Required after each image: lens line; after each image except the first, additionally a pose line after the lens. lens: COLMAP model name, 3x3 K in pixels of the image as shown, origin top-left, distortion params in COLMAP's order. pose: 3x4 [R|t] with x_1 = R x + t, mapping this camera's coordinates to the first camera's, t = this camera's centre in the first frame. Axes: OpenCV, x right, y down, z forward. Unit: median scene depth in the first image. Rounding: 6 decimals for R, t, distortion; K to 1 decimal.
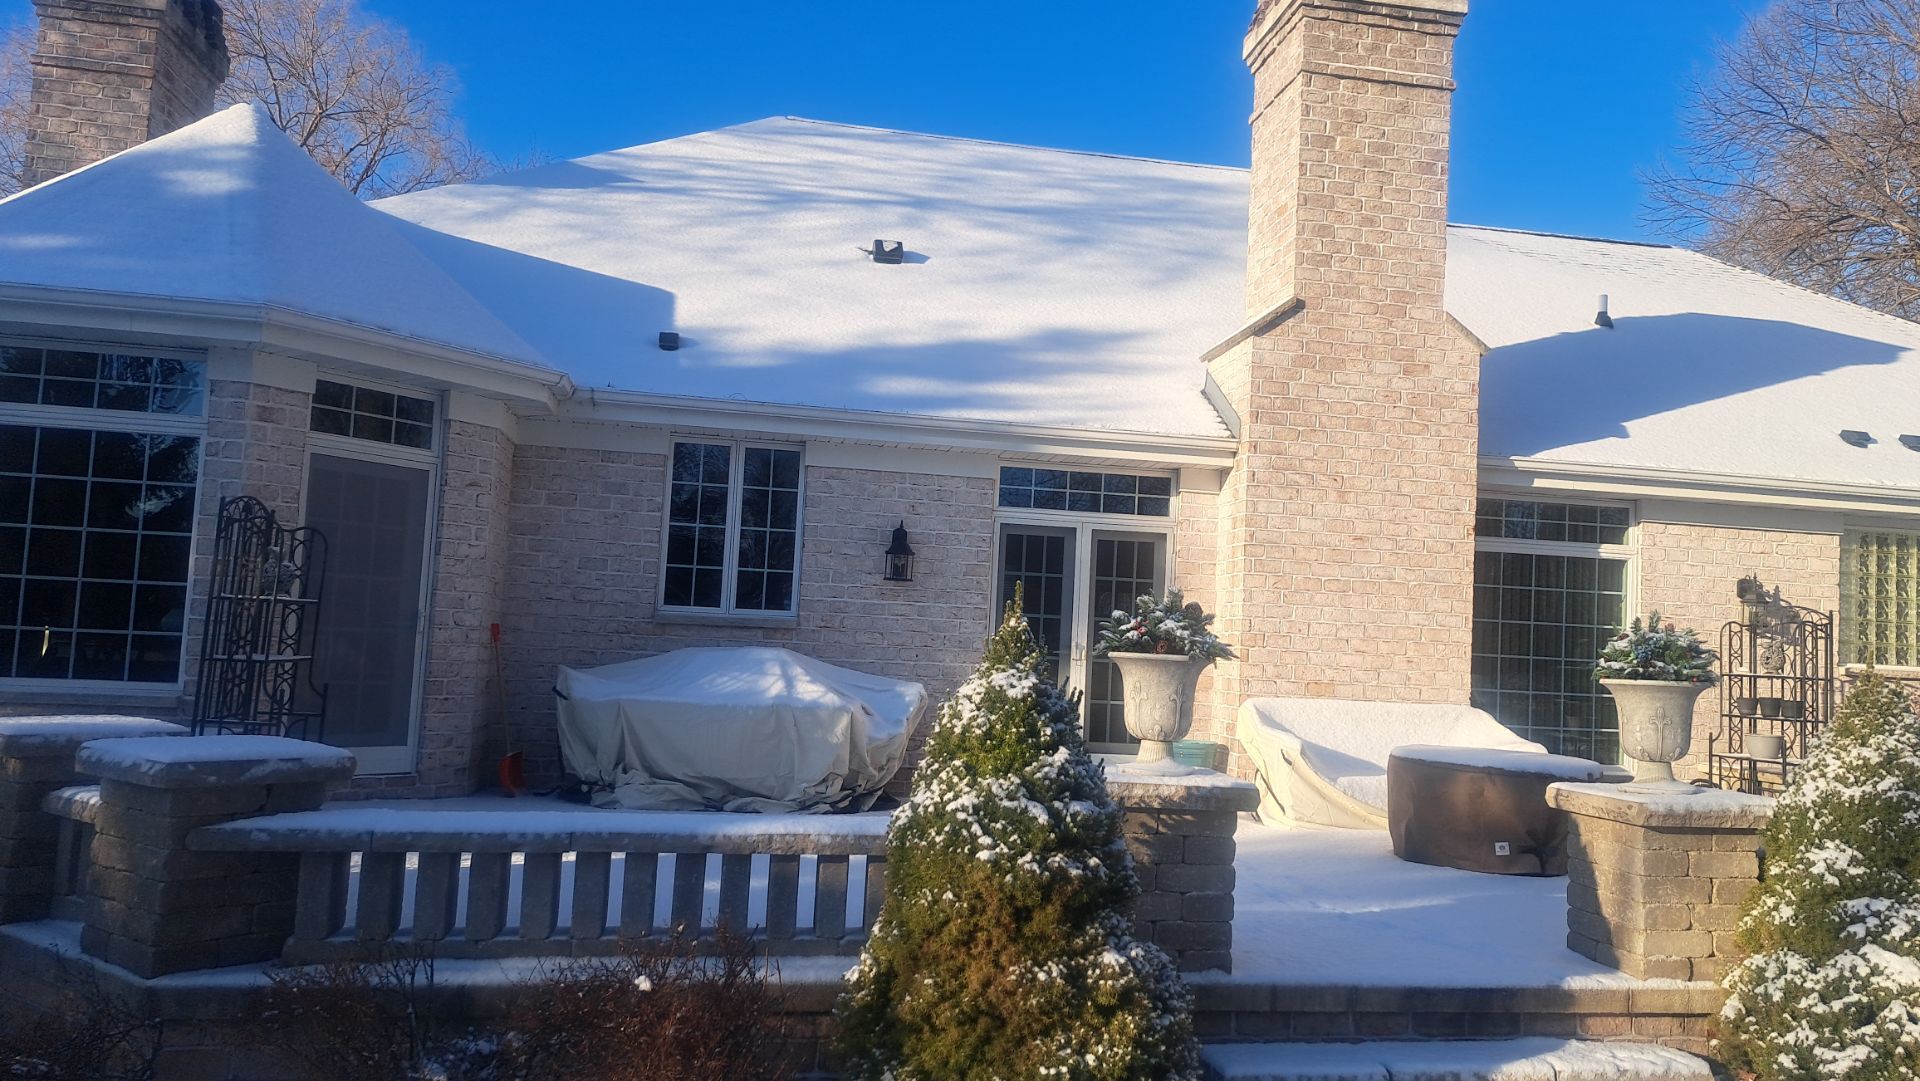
lens RADIAL K [[1307.0, 0, 960.4], [0, 1307.0, 594.0], [0, 0, 1]] dist [0.095196, -0.094585]
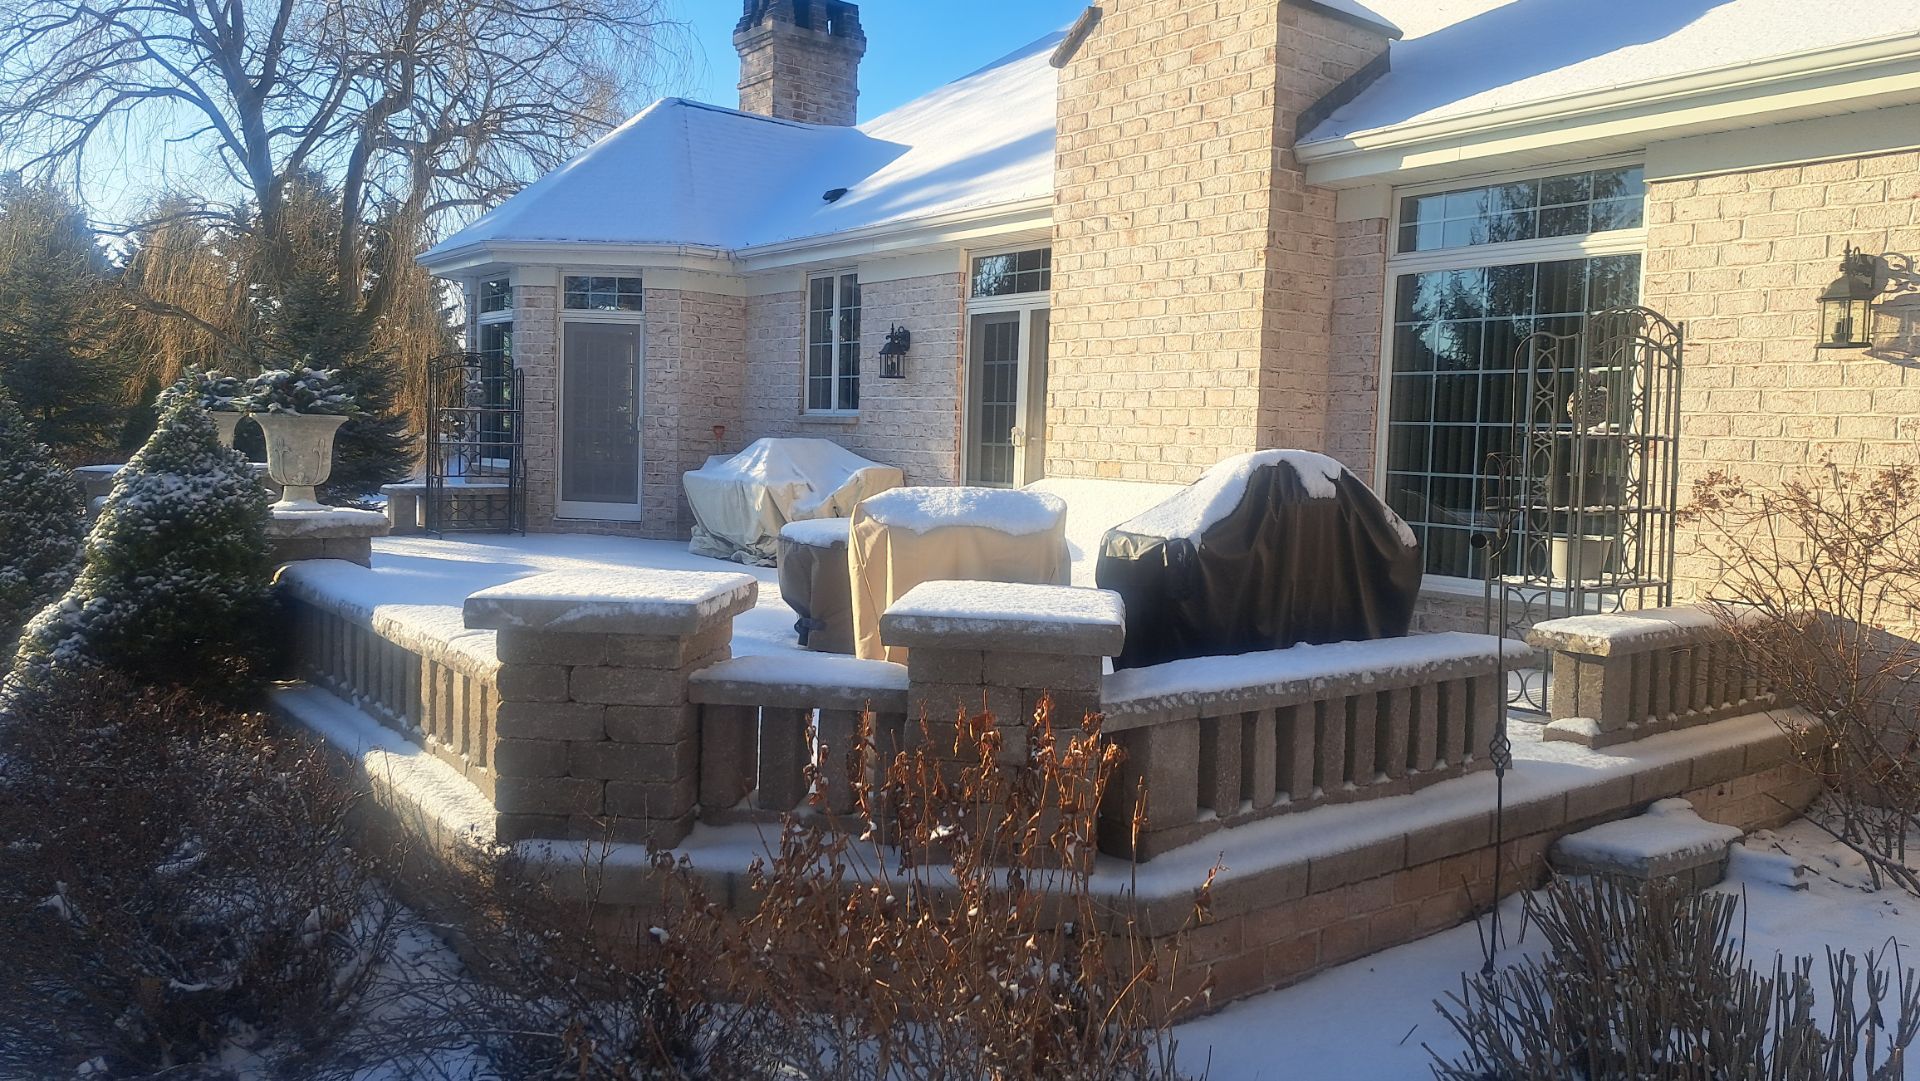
lens RADIAL K [[1360.0, 0, 970.4], [0, 1360.0, 553.2], [0, 0, 1]] dist [0.109347, -0.112542]
pose [[0.471679, 0.042456, -0.880748, 1.016410], [0.018834, 0.998127, 0.058201, 0.073192], [0.881569, -0.044040, 0.469996, 0.497698]]
